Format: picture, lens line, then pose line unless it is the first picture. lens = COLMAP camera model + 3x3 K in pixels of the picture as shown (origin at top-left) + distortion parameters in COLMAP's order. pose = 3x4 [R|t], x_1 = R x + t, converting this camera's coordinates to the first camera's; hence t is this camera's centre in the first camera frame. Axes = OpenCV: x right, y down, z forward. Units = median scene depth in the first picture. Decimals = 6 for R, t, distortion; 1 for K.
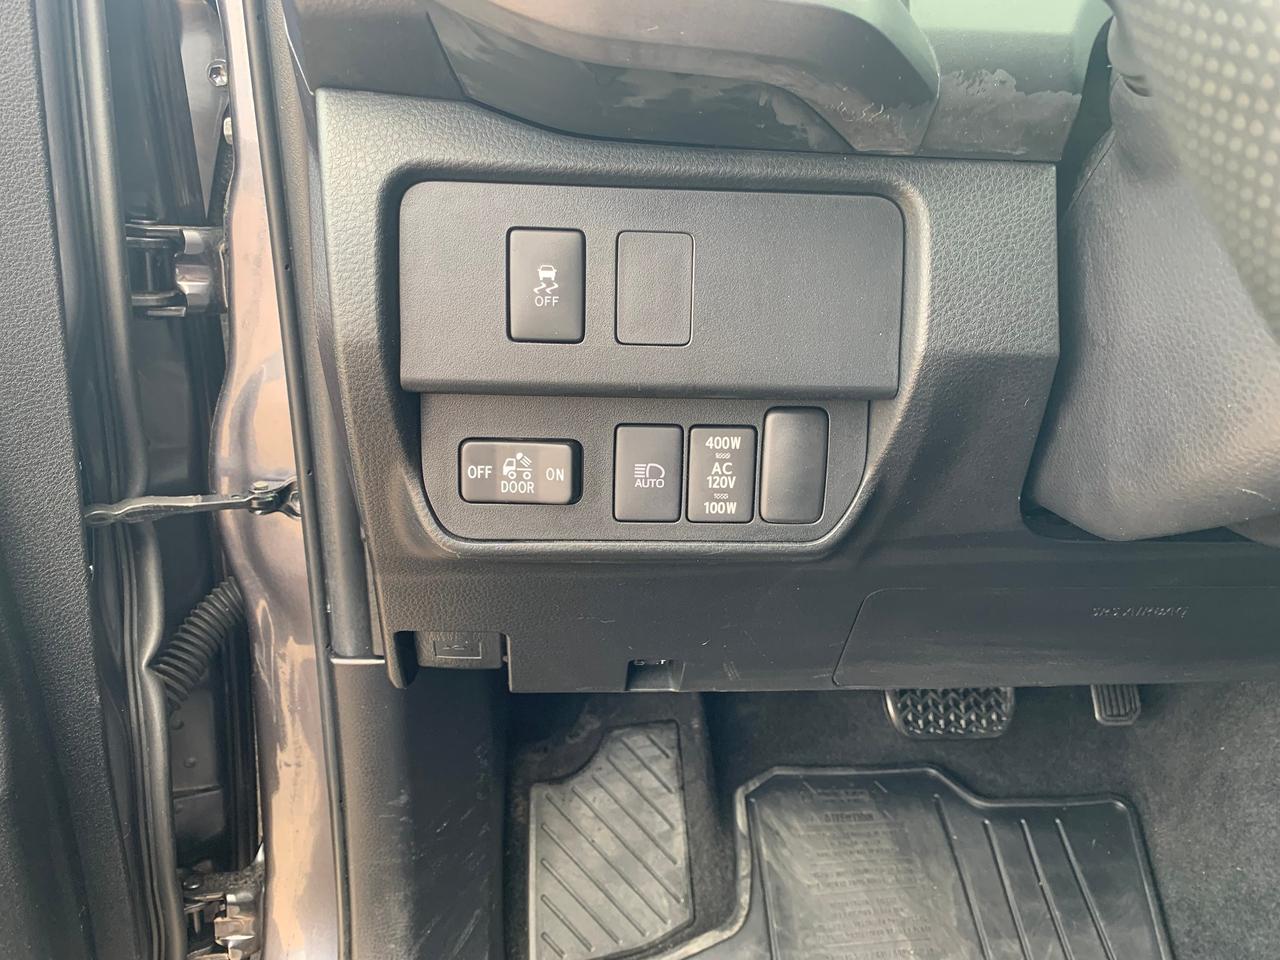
lens RADIAL K [[993.5, 0, 640.0], [0, 993.5, 480.0], [0, 0, 1]] dist [0.014425, -0.001628]
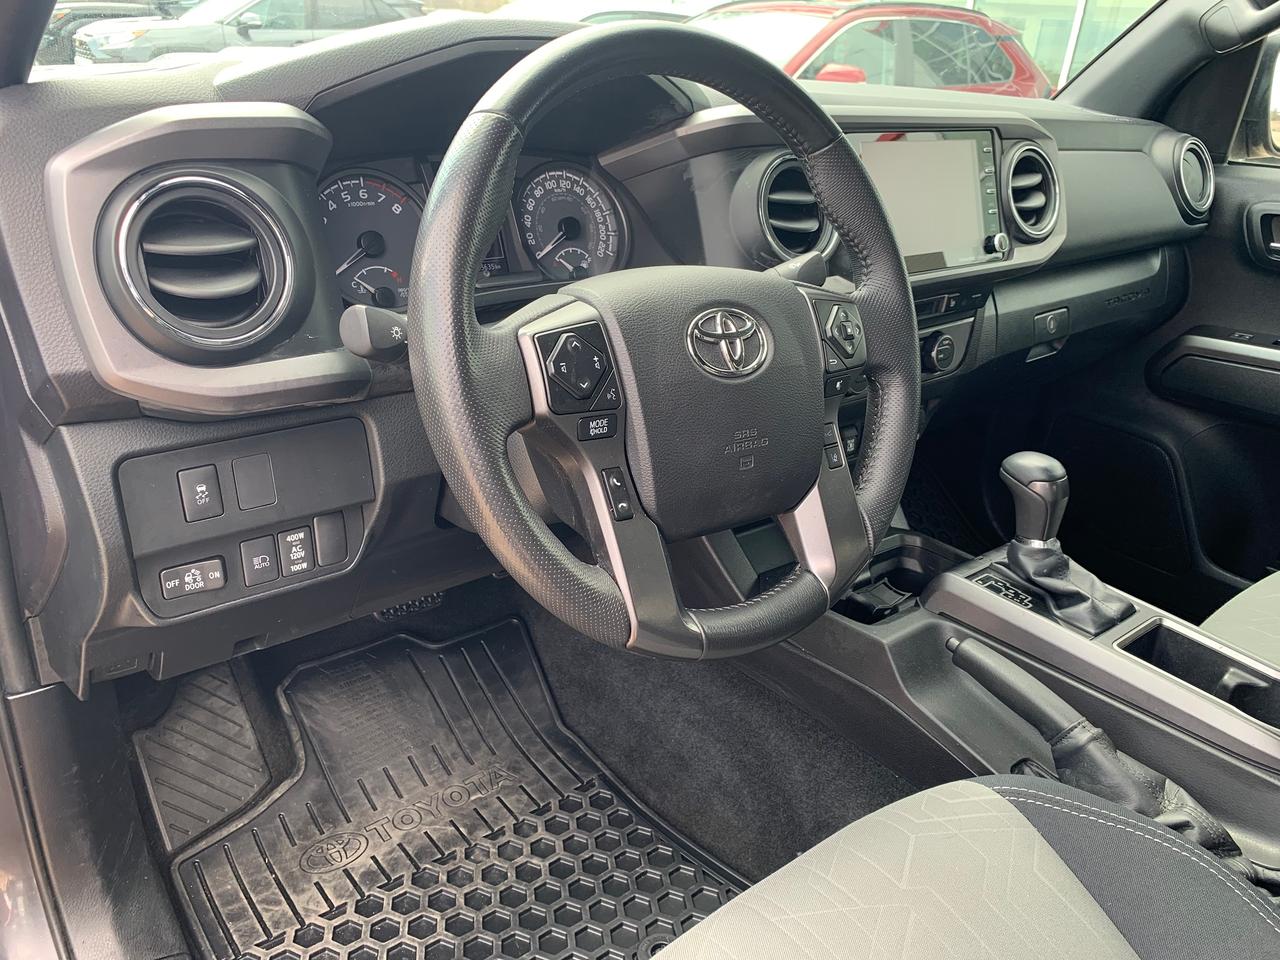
lens RADIAL K [[993.5, 0, 640.0], [0, 993.5, 480.0], [0, 0, 1]] dist [0.014425, -0.001628]
pose [[0.823969, -0.212488, 0.525285, -0.178279], [0.127629, 0.972800, 0.193315, -0.213156], [-0.552074, -0.092244, 0.828677, -0.503161]]
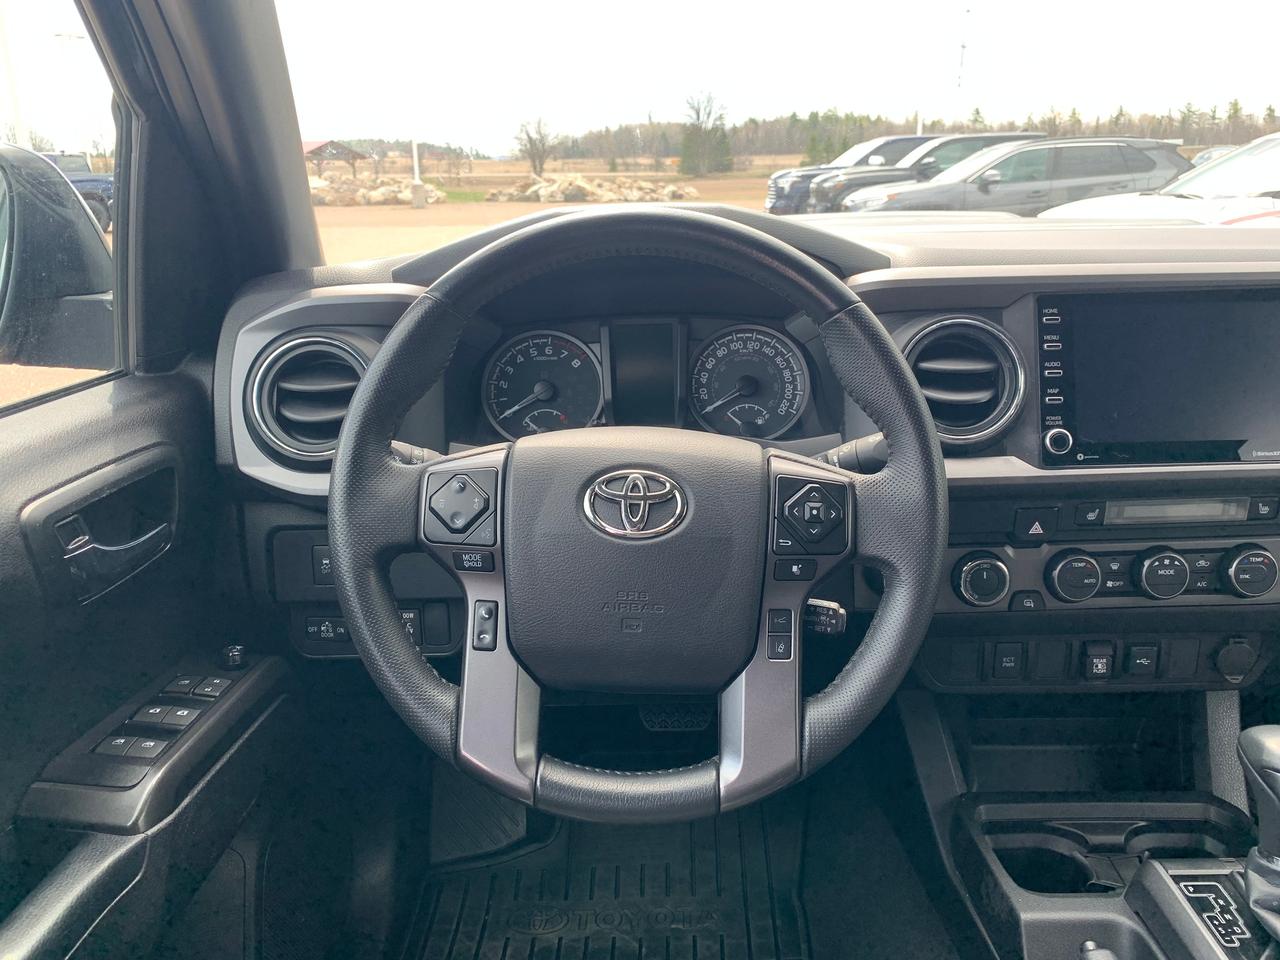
lens RADIAL K [[990.9, 0, 640.0], [0, 990.9, 480.0], [0, 0, 1]] dist [0.042145, -0.002097]
pose [[0.994351, -0.024089, -0.103368, 0.444569], [0.024844, 0.999673, 0.006023, -0.180394], [0.103189, -0.008557, 0.994625, -0.690457]]
